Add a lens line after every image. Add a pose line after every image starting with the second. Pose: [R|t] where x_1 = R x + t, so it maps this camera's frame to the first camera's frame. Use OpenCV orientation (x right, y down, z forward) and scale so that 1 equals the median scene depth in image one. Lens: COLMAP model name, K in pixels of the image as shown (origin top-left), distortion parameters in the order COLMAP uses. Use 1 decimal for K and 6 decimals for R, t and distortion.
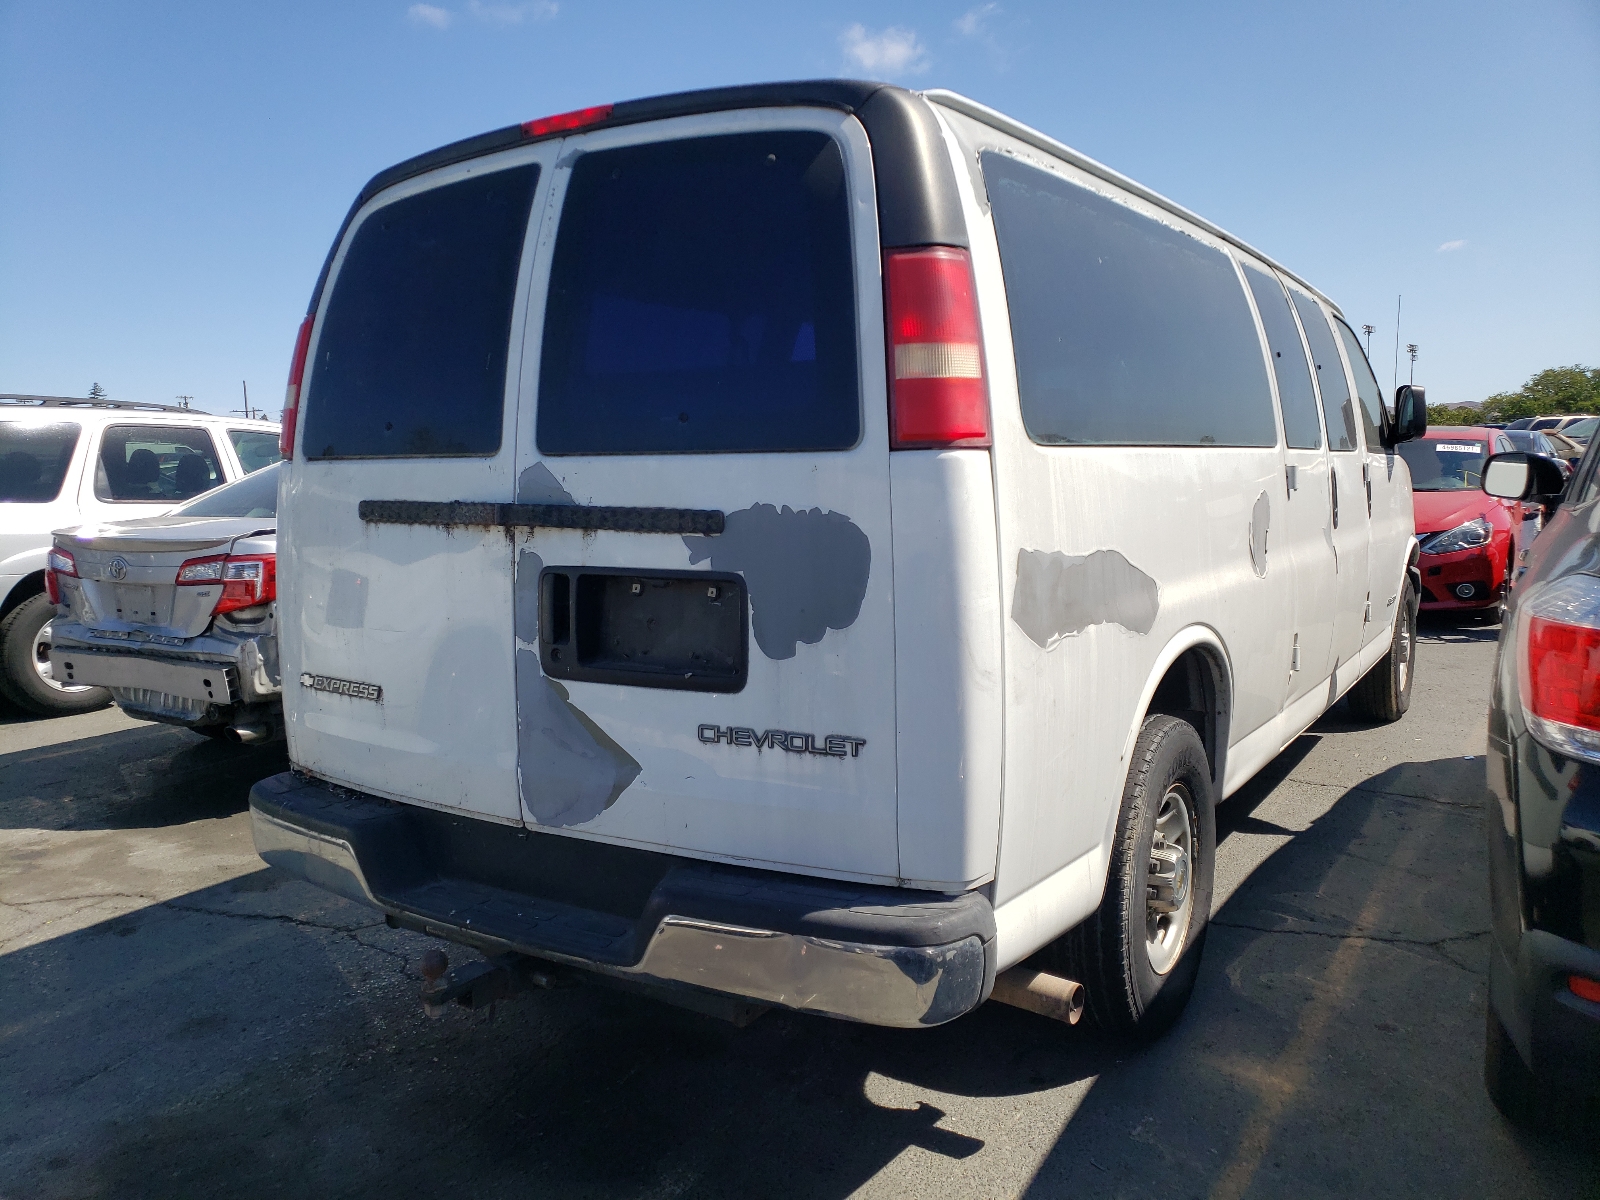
lens RADIAL K [[1217.0, 0, 798.5], [0, 1217.0, 599.9], [0, 0, 1]] dist [-0.004830, -0.002682]
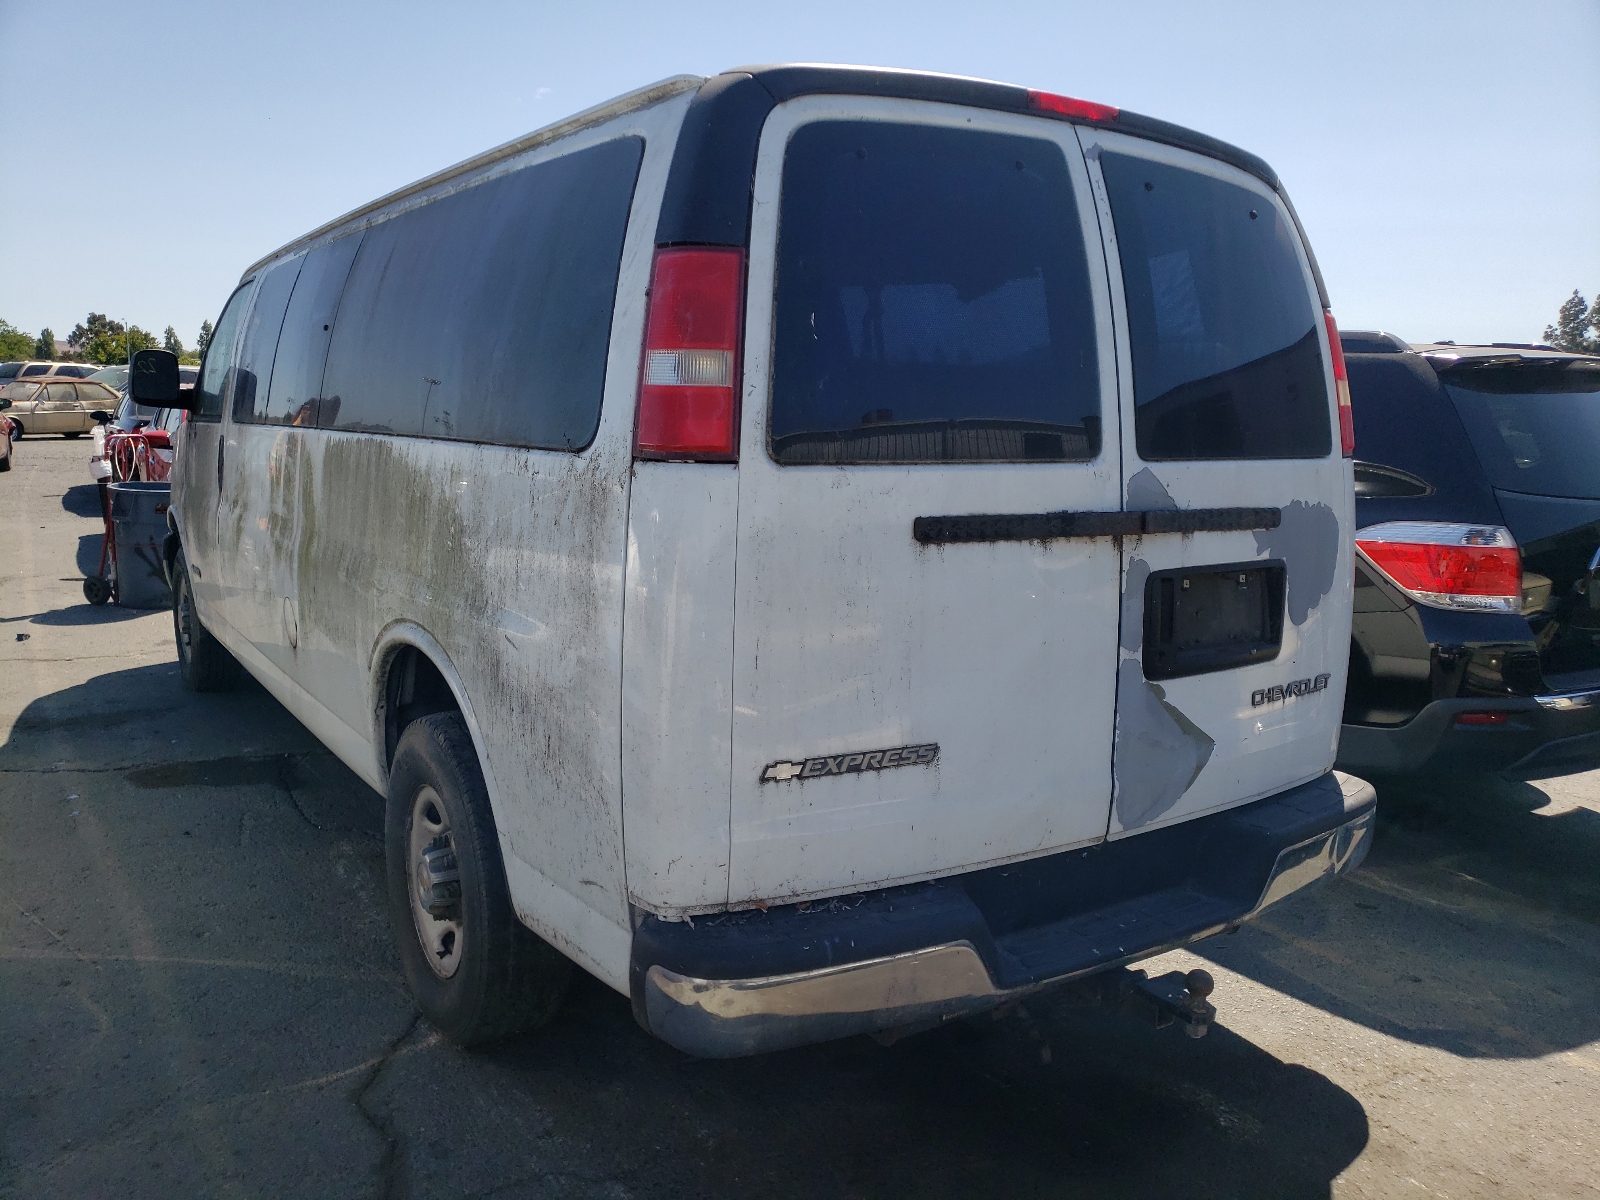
lens RADIAL K [[1217.0, 0, 798.6], [0, 1217.0, 600.0], [0, 0, 1]] dist [-0.004830, -0.002682]
pose [[0.482366, -0.118266, 0.867949, -1.212772], [0.081931, 0.992592, 0.089716, -0.117711], [-0.872130, 0.027836, 0.488482, 0.758642]]
